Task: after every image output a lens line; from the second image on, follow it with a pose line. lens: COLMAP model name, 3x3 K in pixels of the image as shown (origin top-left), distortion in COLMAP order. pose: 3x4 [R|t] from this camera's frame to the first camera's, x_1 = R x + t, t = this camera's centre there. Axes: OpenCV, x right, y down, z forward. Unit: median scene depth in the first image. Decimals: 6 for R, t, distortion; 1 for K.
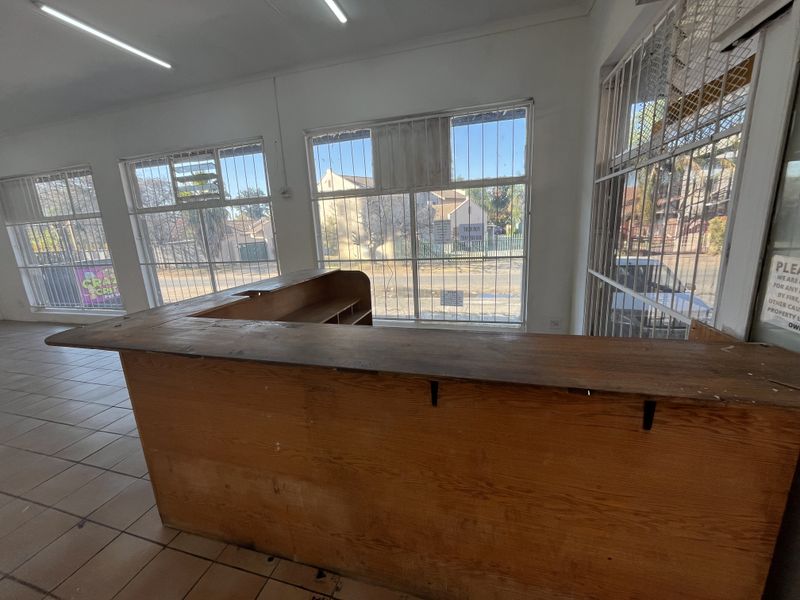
lens RADIAL K [[323.8, 0, 396.3], [0, 323.8, 297.6], [0, 0, 1]] dist [-0.002930, 0.000437]
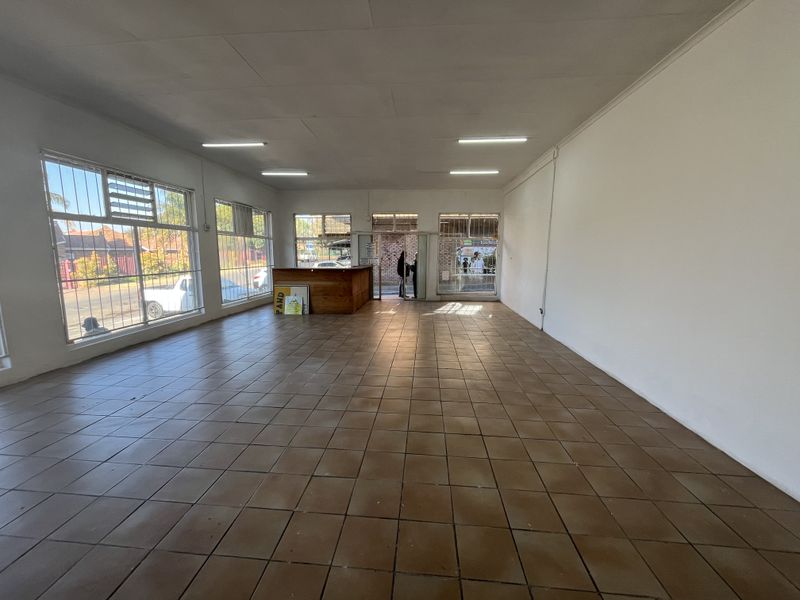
lens RADIAL K [[323.8, 0, 399.8], [0, 323.8, 296.4], [0, 0, 1]] dist [-0.002930, 0.000437]
pose [[-0.205021, -0.078422, 0.975611, -2.099324], [0.222014, 0.967076, 0.124391, 0.018989], [-0.953245, 0.242102, -0.180860, 0.455226]]
